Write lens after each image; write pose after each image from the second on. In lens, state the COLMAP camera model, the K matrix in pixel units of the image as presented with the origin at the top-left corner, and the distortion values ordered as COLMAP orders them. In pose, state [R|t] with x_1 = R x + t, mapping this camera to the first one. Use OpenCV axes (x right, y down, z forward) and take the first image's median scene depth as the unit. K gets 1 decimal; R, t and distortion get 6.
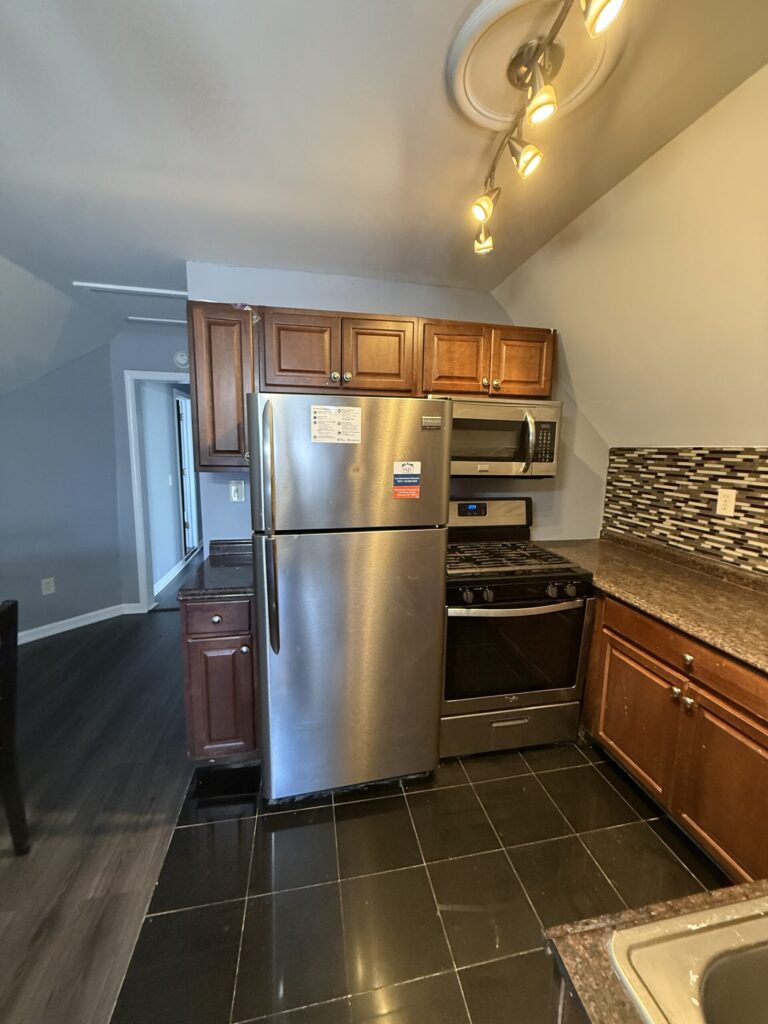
lens RADIAL K [[407.6, 0, 384.8], [0, 407.6, 508.8], [0, 0, 1]] dist [0.000003, -0.000099]
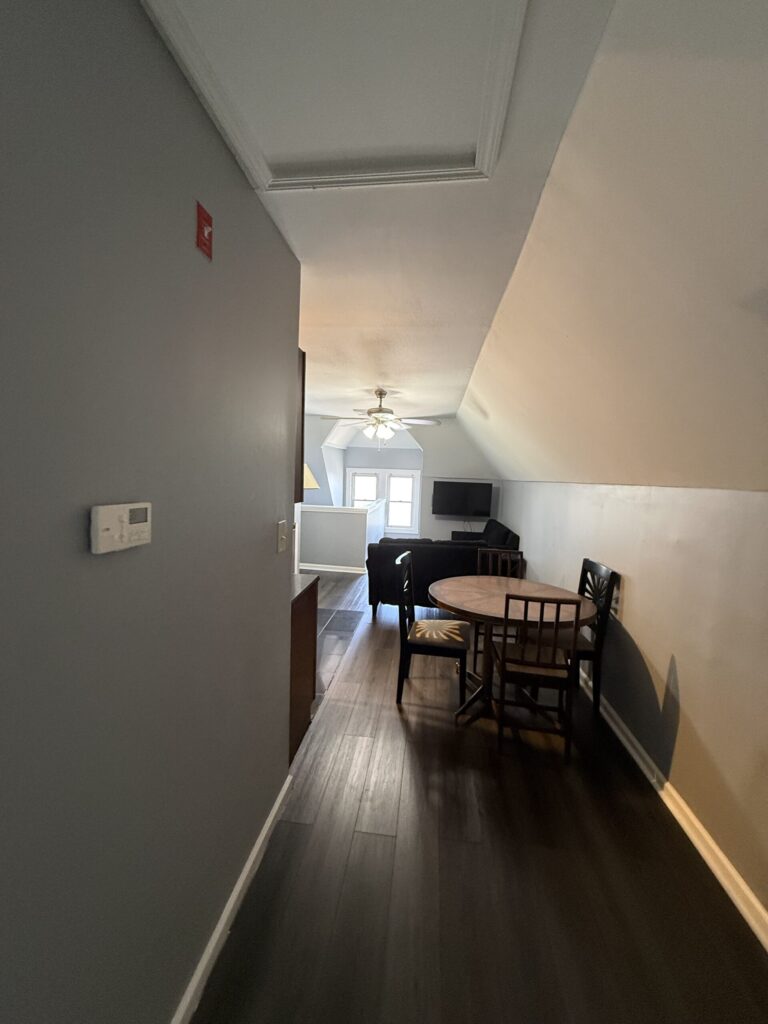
lens RADIAL K [[407.6, 0, 377.8], [0, 407.6, 511.9], [0, 0, 1]] dist [0.000003, -0.000099]
pose [[-0.947344, -0.078159, 0.310534, -0.990533], [-0.003466, 0.972201, 0.234122, -0.320848], [-0.320200, 0.220718, -0.921279, 1.920583]]
